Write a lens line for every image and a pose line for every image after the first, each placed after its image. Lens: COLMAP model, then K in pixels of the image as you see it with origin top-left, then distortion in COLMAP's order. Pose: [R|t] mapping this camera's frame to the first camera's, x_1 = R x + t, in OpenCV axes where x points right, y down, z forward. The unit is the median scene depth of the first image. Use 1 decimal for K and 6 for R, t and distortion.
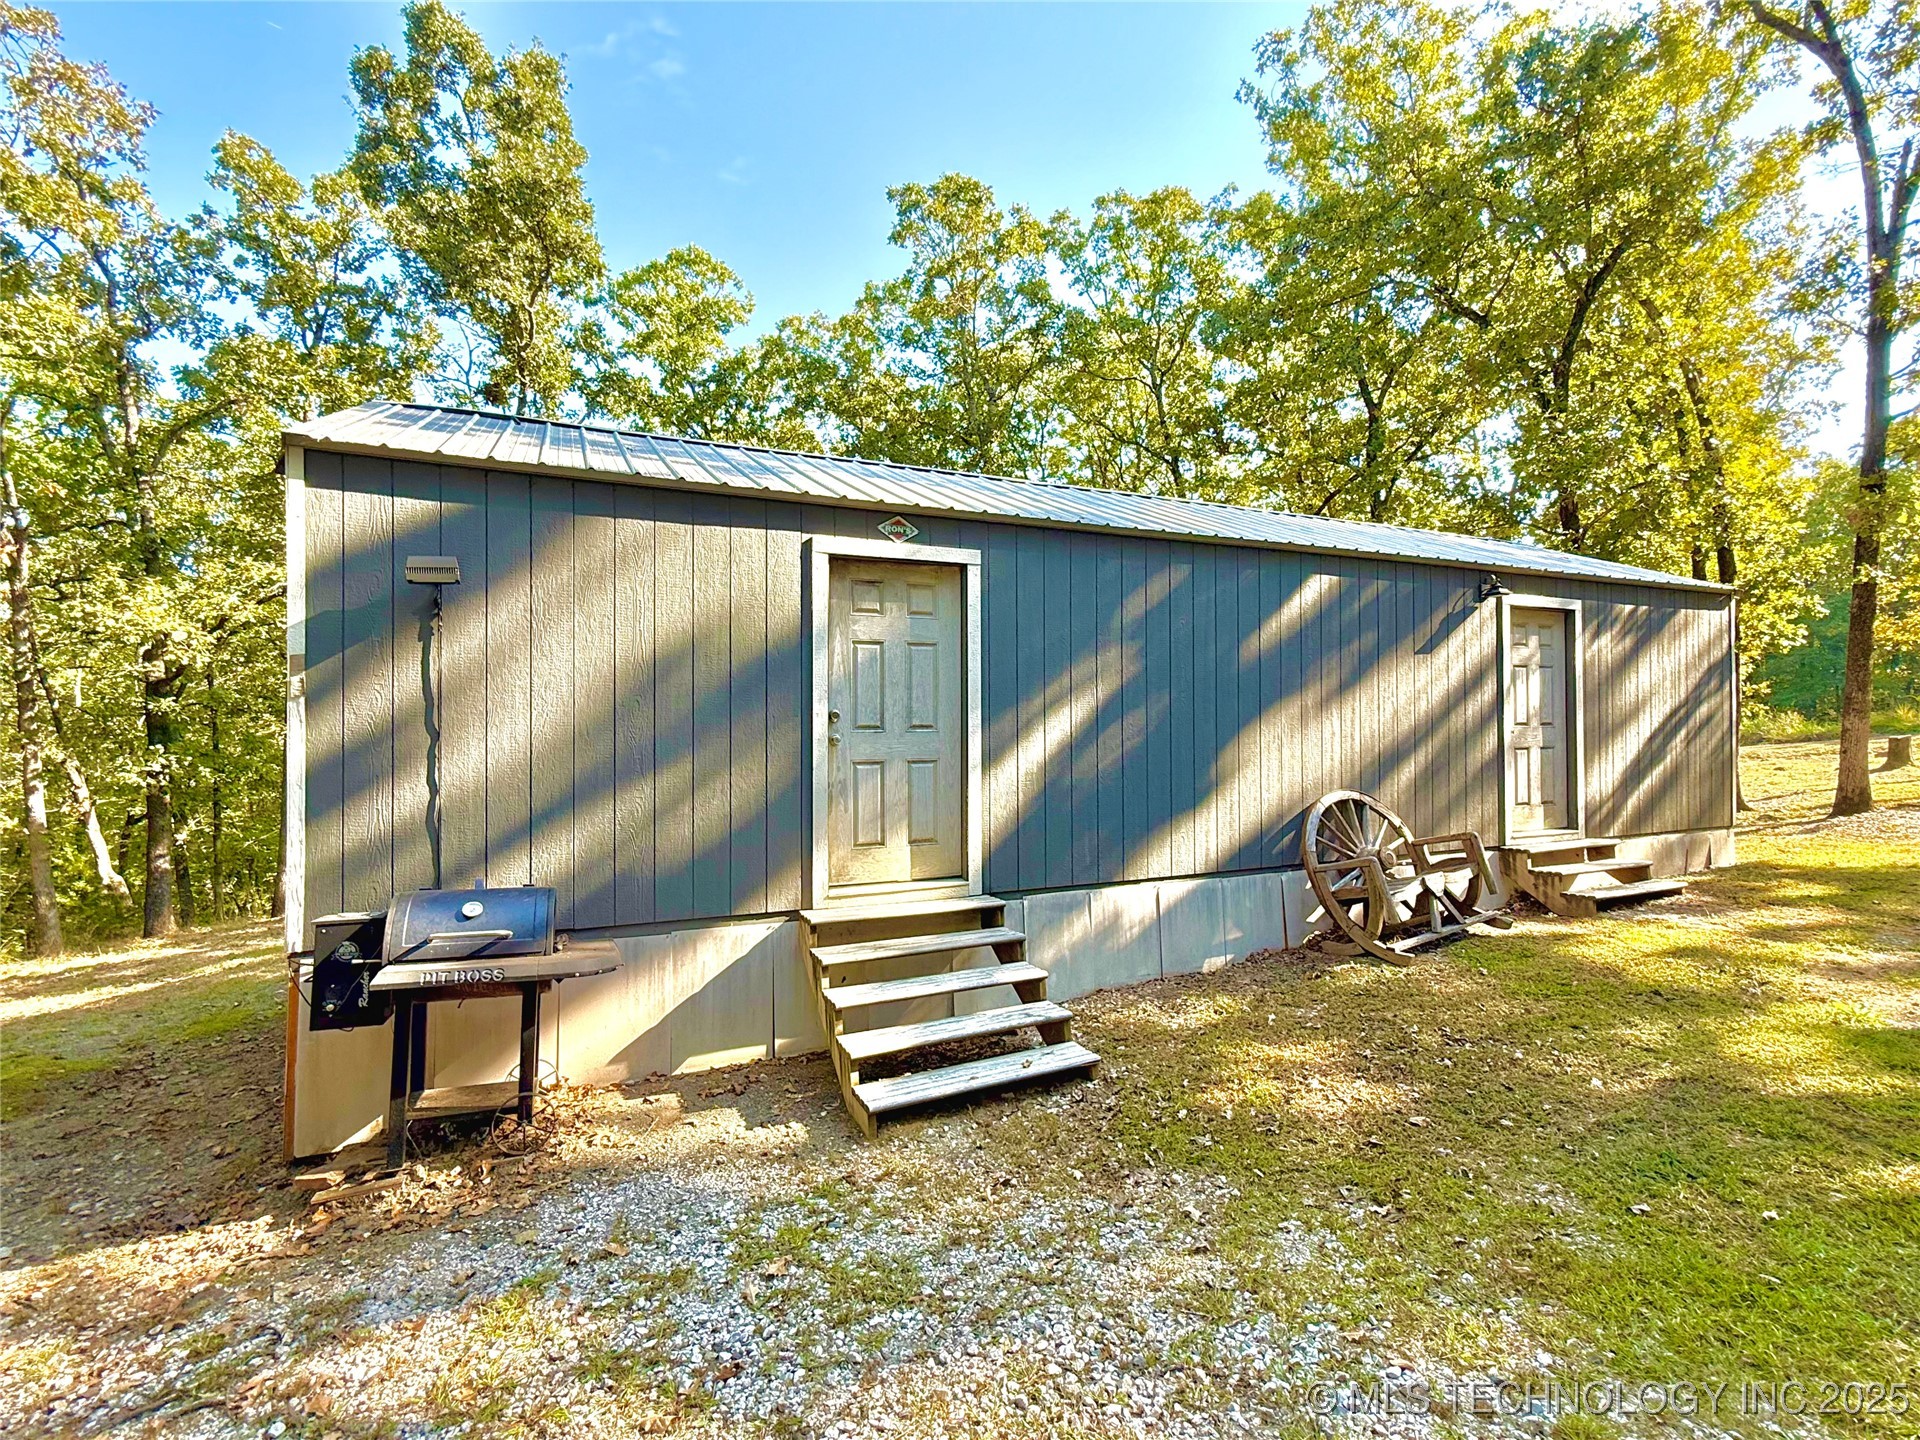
lens RADIAL K [[895.7, 0, 962.8], [0, 895.7, 718.7], [0, 0, 1]] dist [0.000637, -0.000264]
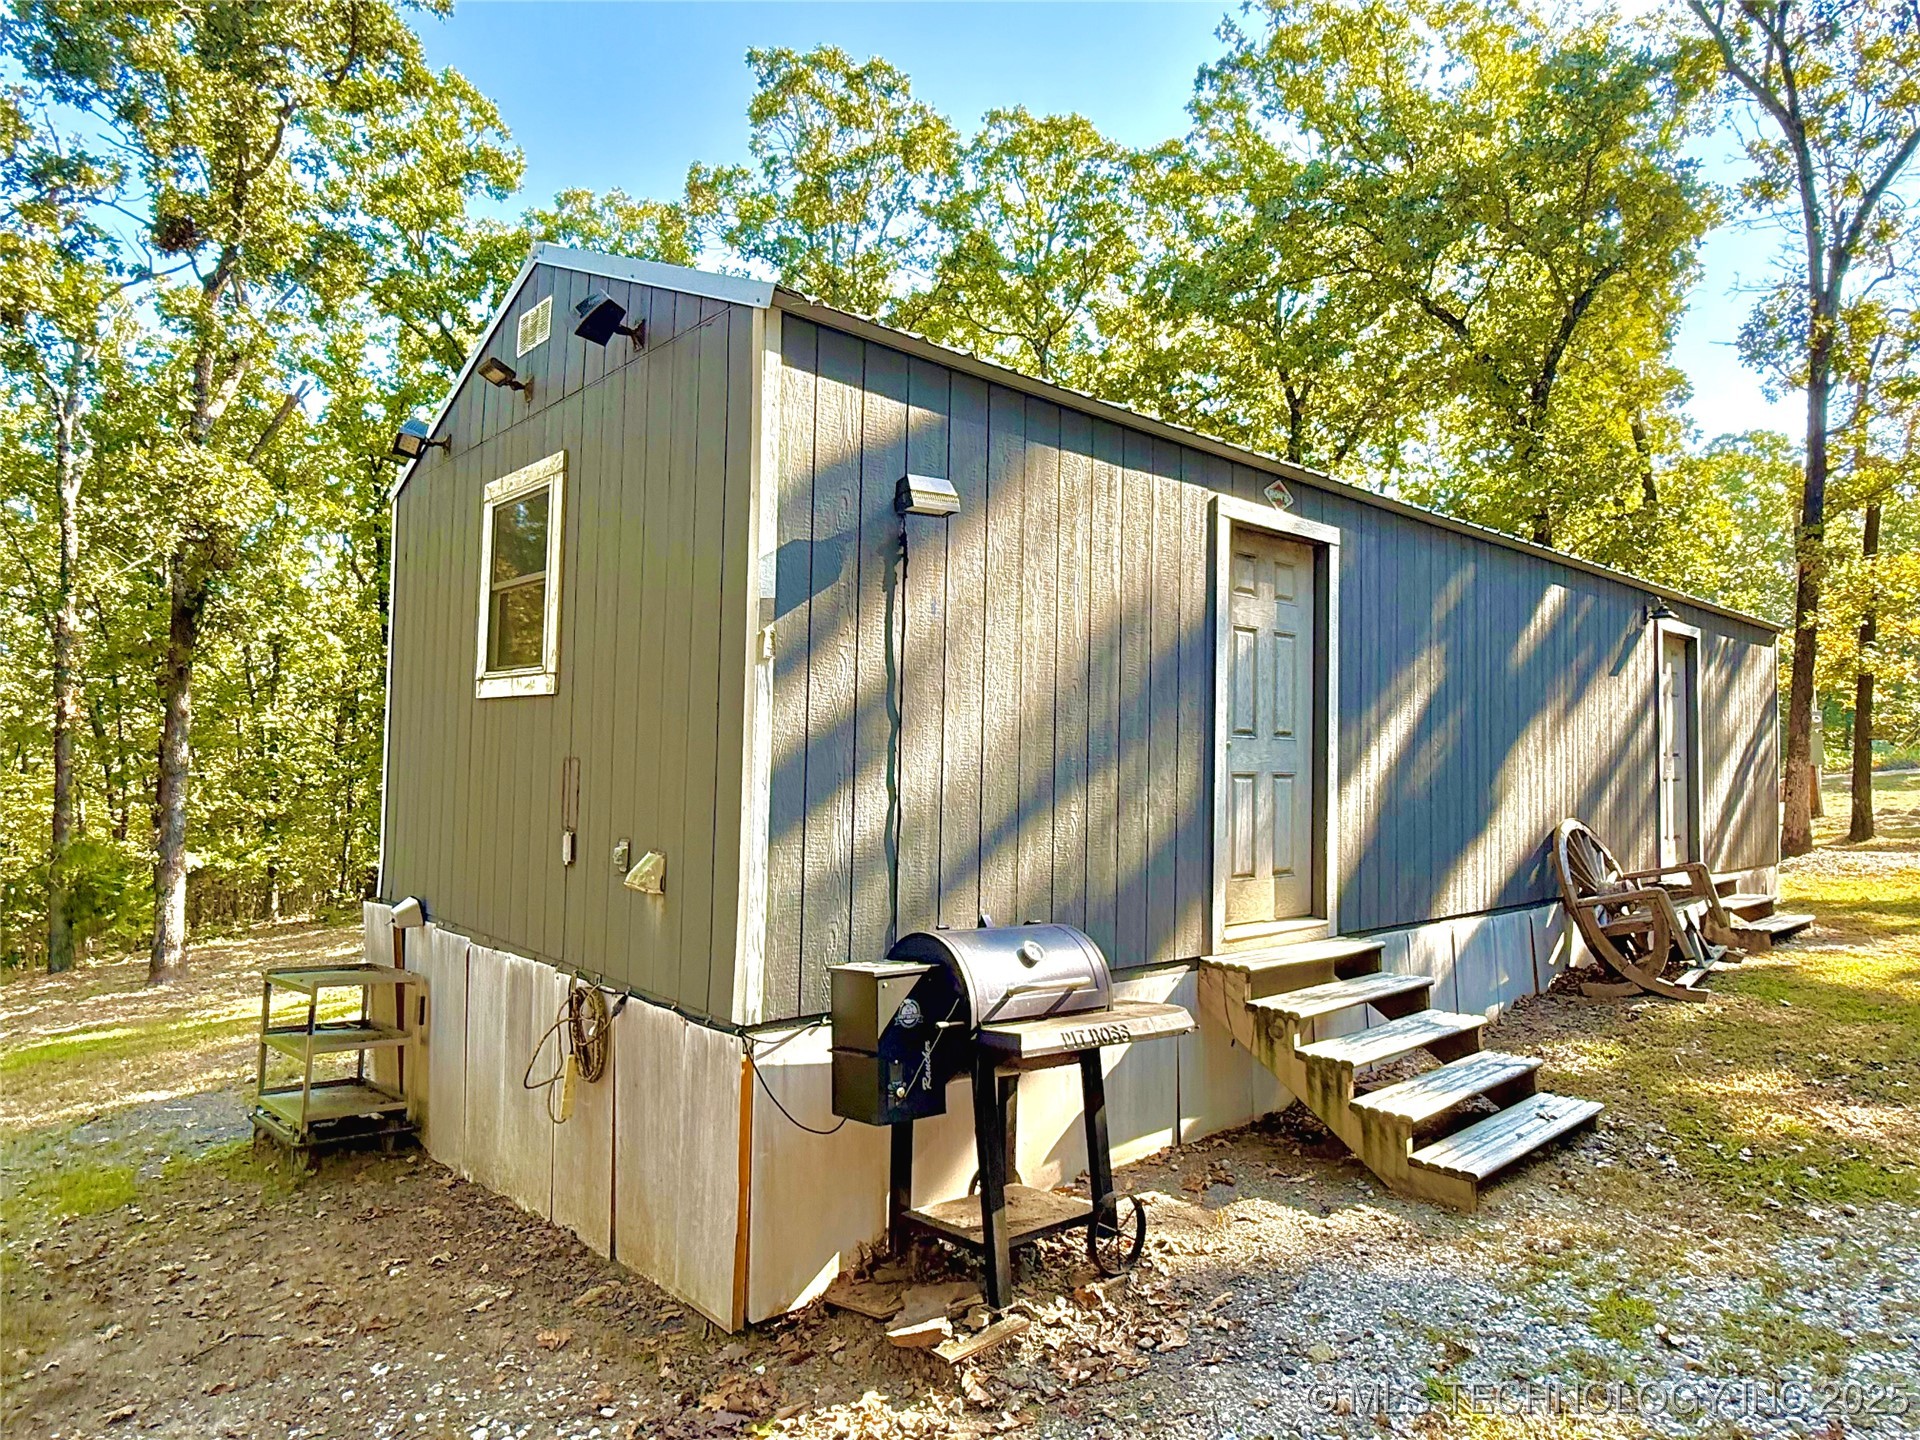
lens RADIAL K [[1150.2, 0, 966.3], [0, 1150.2, 720.6], [0, 0, 1]] dist [0.002283, -0.000907]
pose [[0.954099, 0.030756, 0.297909, -0.589173], [-0.022011, 0.999224, -0.032668, 0.034320], [-0.298683, 0.024612, 0.954035, 0.062616]]
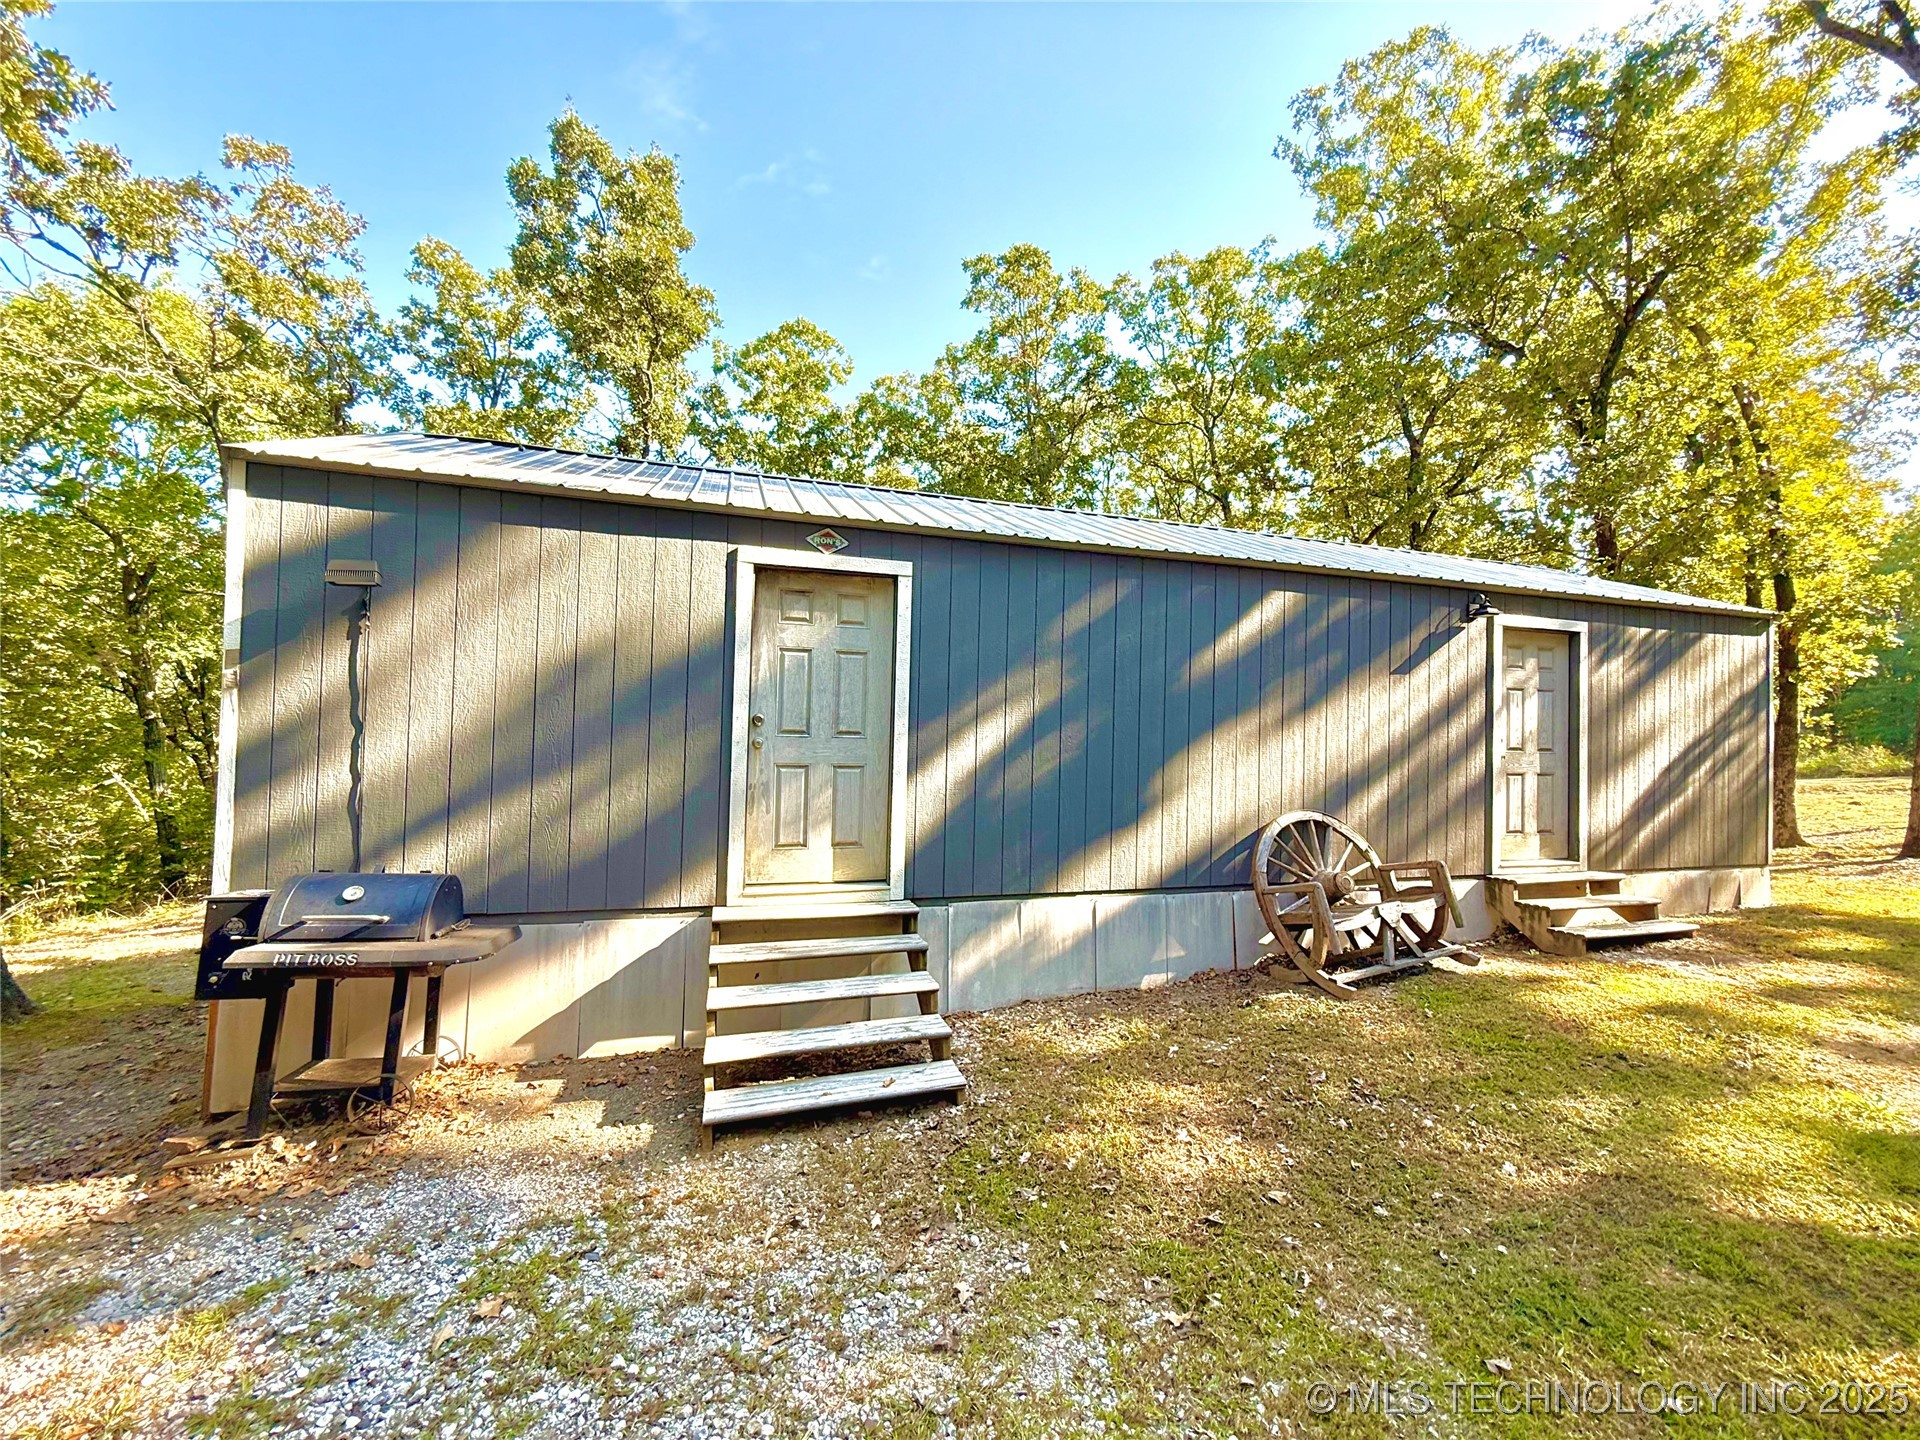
lens RADIAL K [[771.6, 0, 960.5], [0, 771.6, 715.5], [0, 0, 1]] dist [0.000728, 0.000183]
pose [[0.991269, 0.026523, -0.129164, 0.177979], [-0.028573, 0.999493, -0.014044, -0.001967], [0.128726, 0.017612, 0.991524, 0.125449]]
